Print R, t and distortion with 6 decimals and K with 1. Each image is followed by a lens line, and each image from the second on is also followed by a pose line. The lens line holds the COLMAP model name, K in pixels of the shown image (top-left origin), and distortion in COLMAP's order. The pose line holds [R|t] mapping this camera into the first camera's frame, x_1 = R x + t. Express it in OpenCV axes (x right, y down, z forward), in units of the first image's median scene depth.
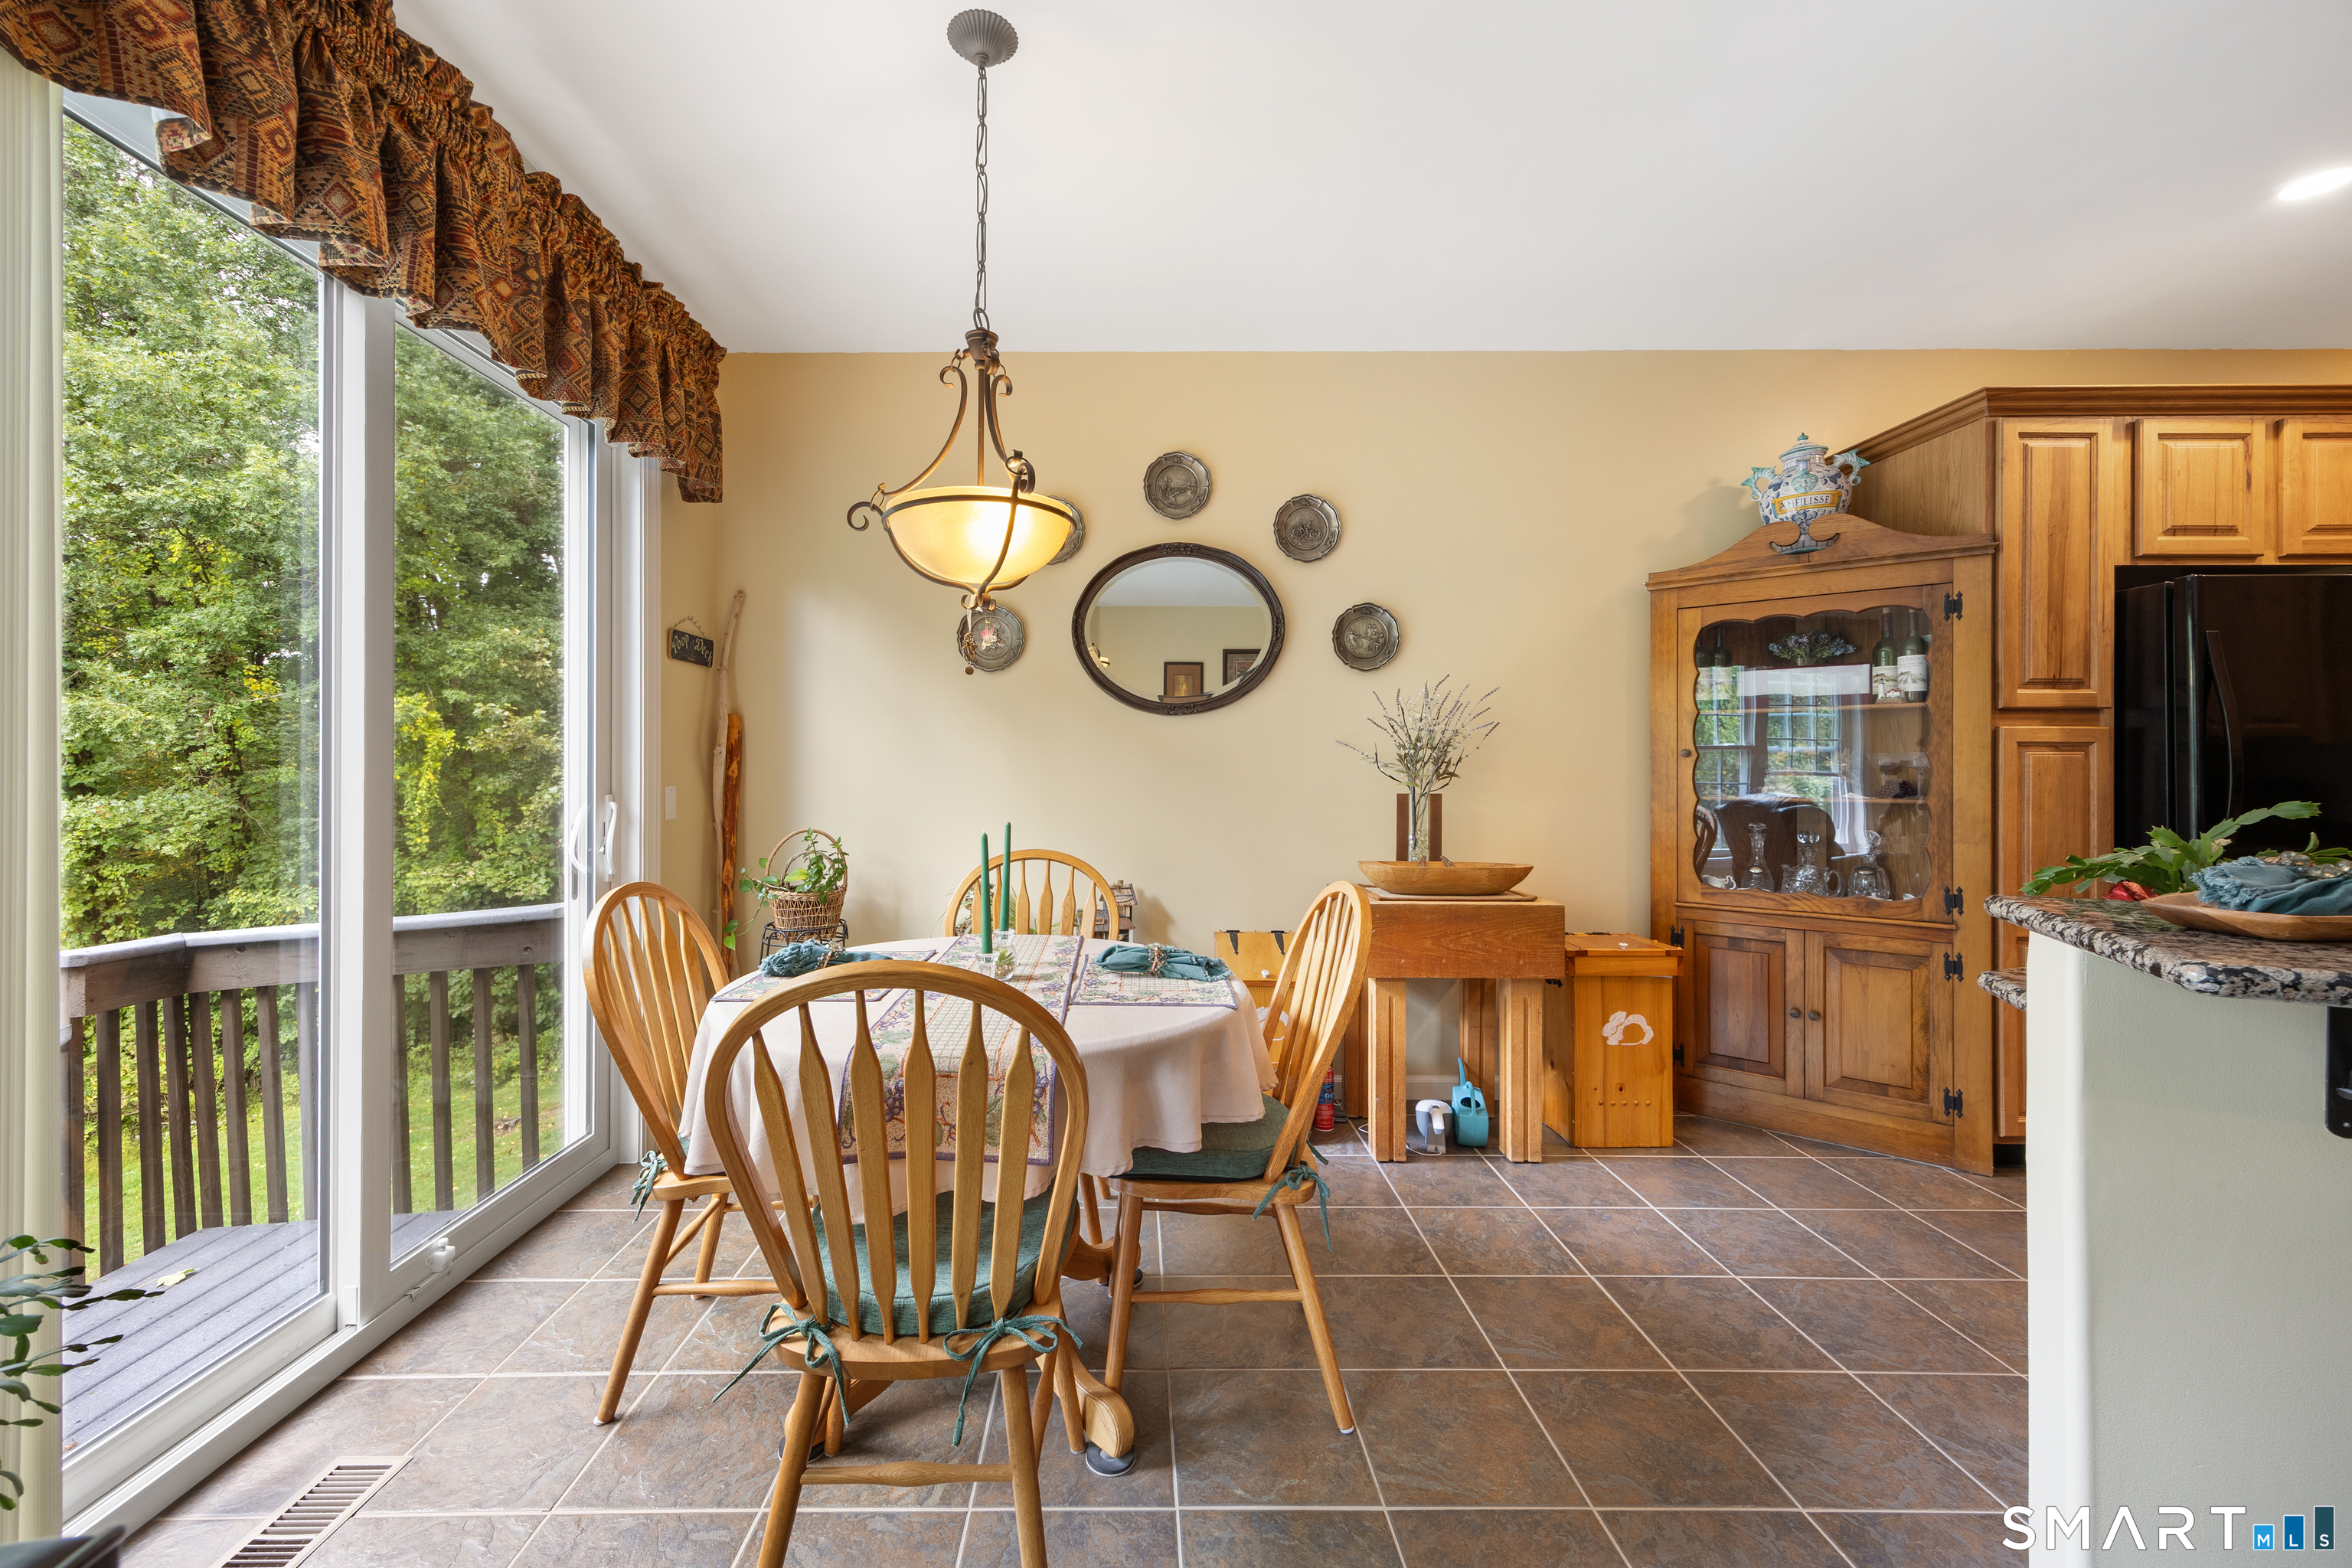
lens RADIAL K [[926.4, 0, 1144.5], [0, 926.4, 765.4], [0, 0, 1]] dist [0.001706, -0.001238]
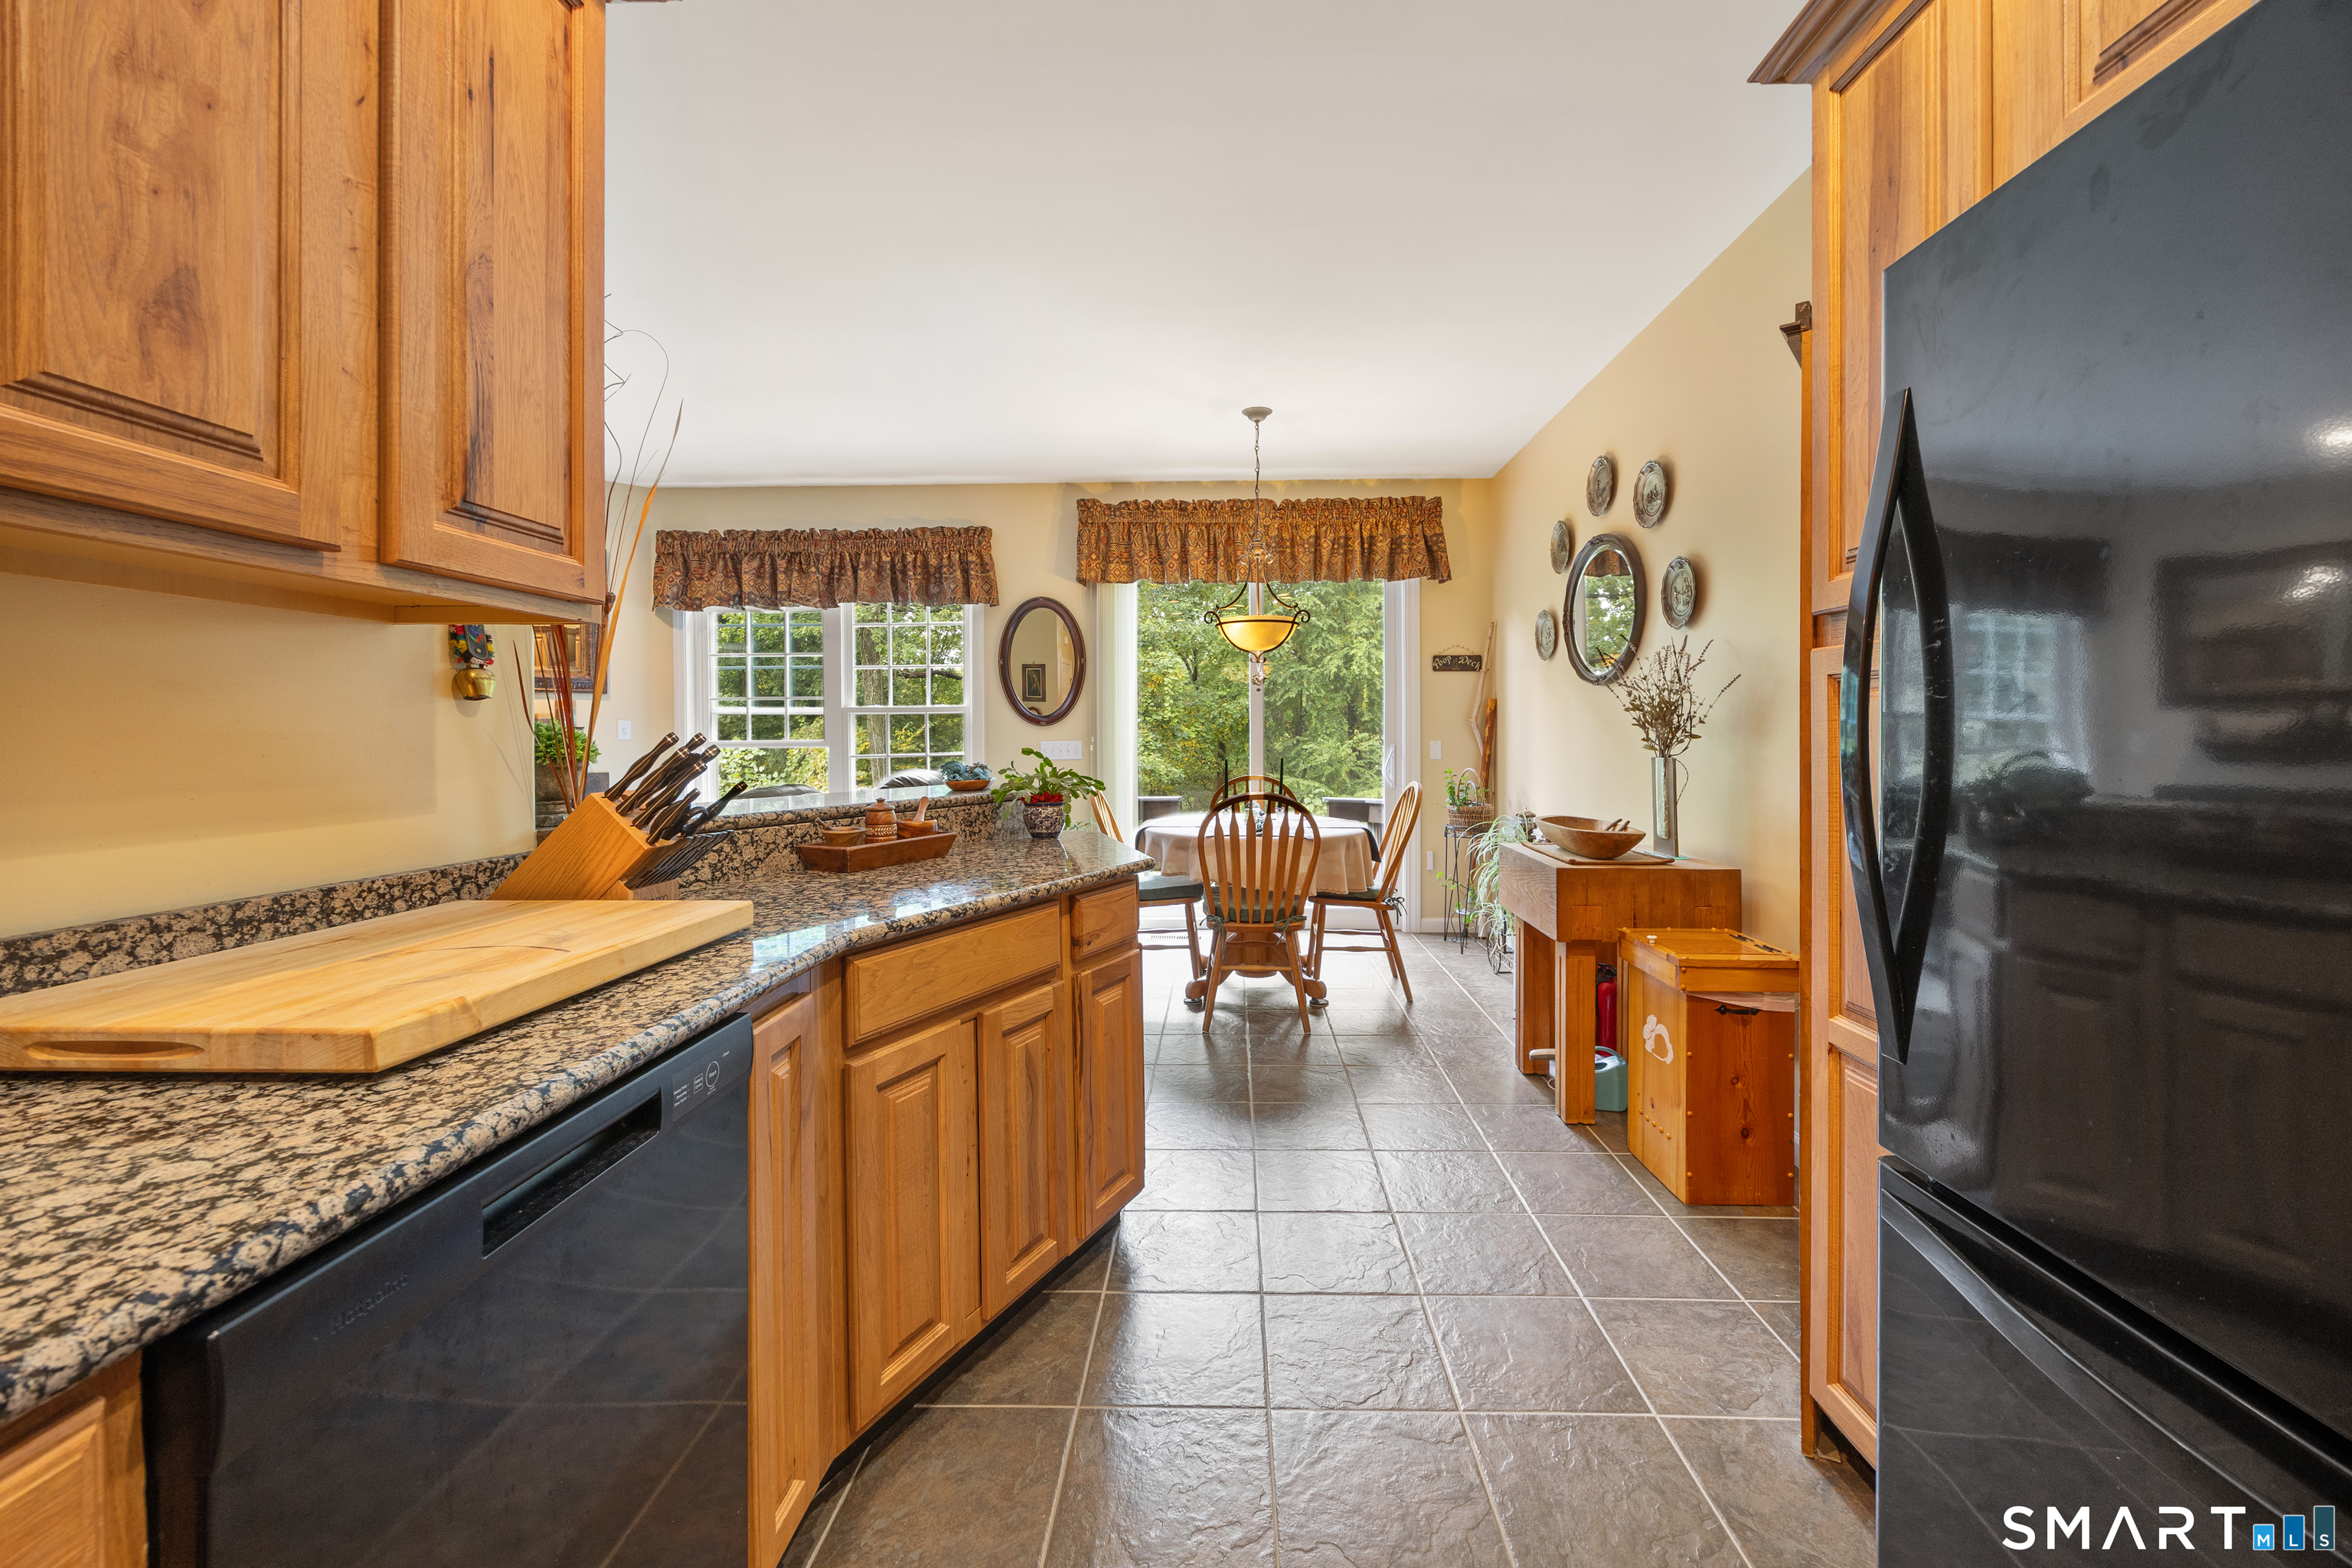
lens RADIAL K [[926.4, 0, 1203.4], [0, 926.4, 739.6], [0, 0, 1]] dist [0.001706, -0.001238]
pose [[-0.028560, 0.006100, -0.999573, 1.255081], [0.008050, 0.999950, 0.005873, 0.003441], [0.999560, -0.007878, -0.028608, 0.553798]]
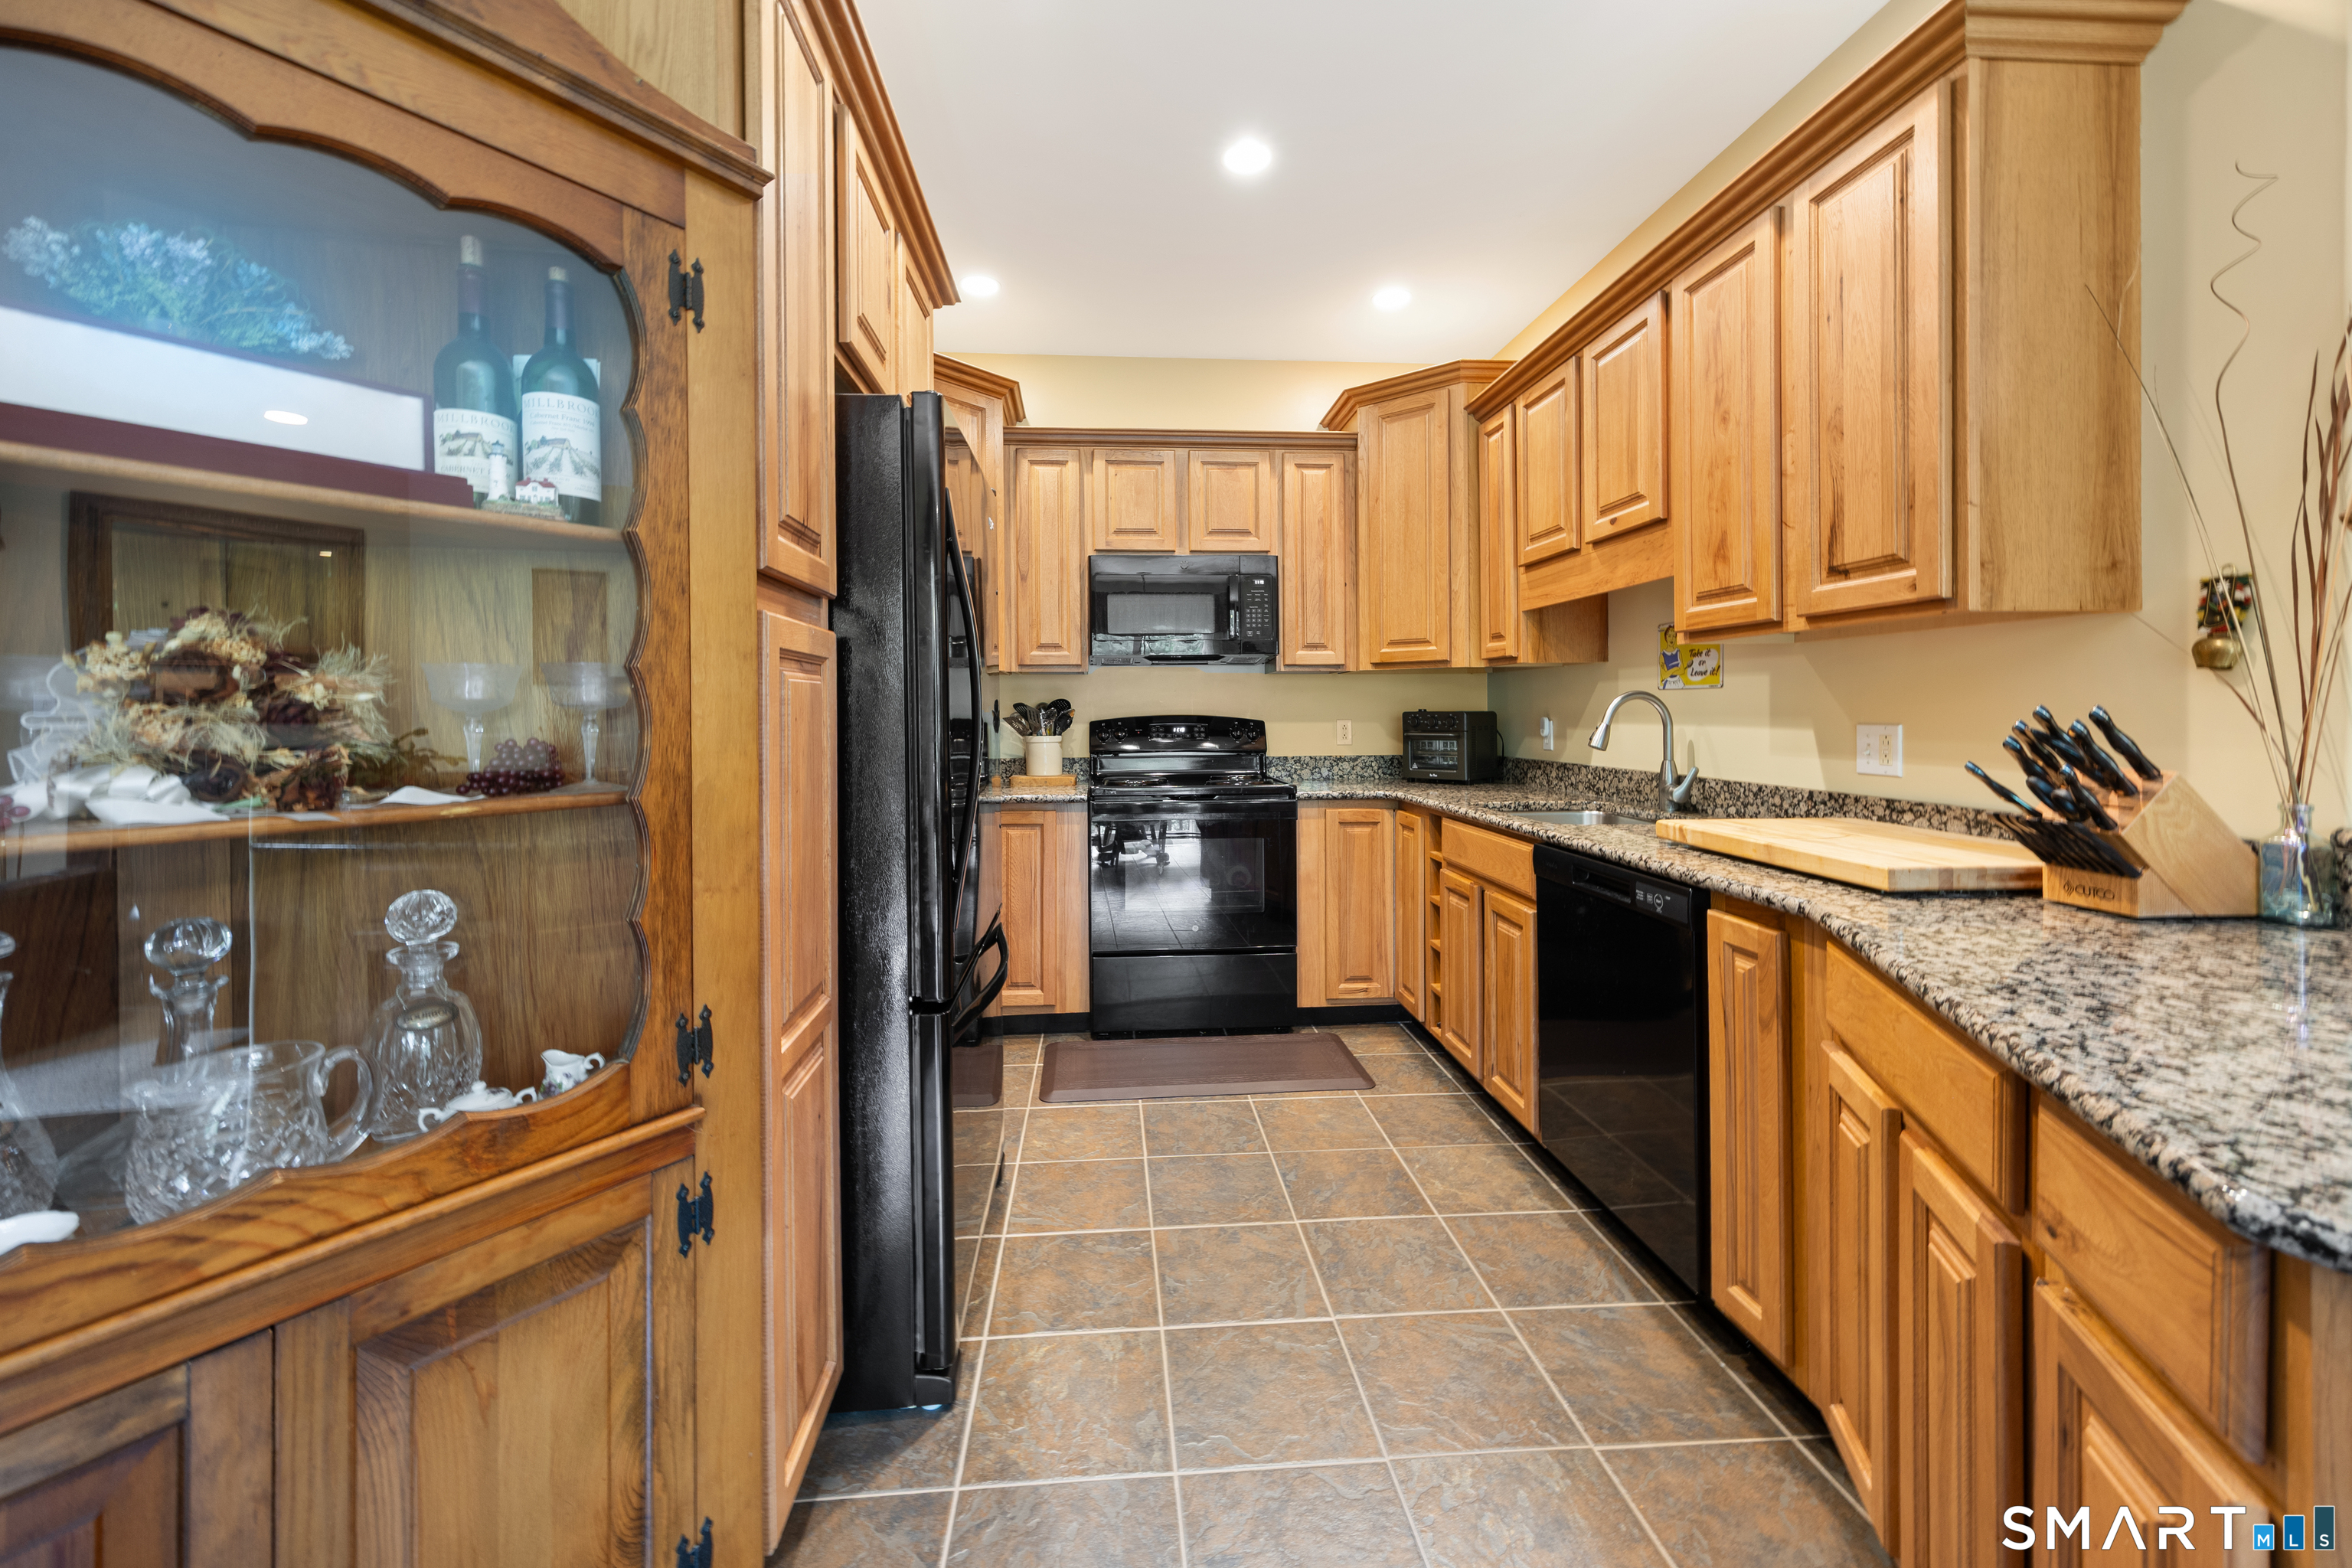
lens RADIAL K [[926.4, 0, 1169.7], [0, 926.4, 710.6], [0, 0, 1]] dist [0.001706, -0.001238]
pose [[-0.073526, -0.000955, 0.997293, 0.404083], [-0.001867, 0.999998, 0.000820, 0.003546], [-0.997292, -0.001802, -0.073528, 0.714866]]
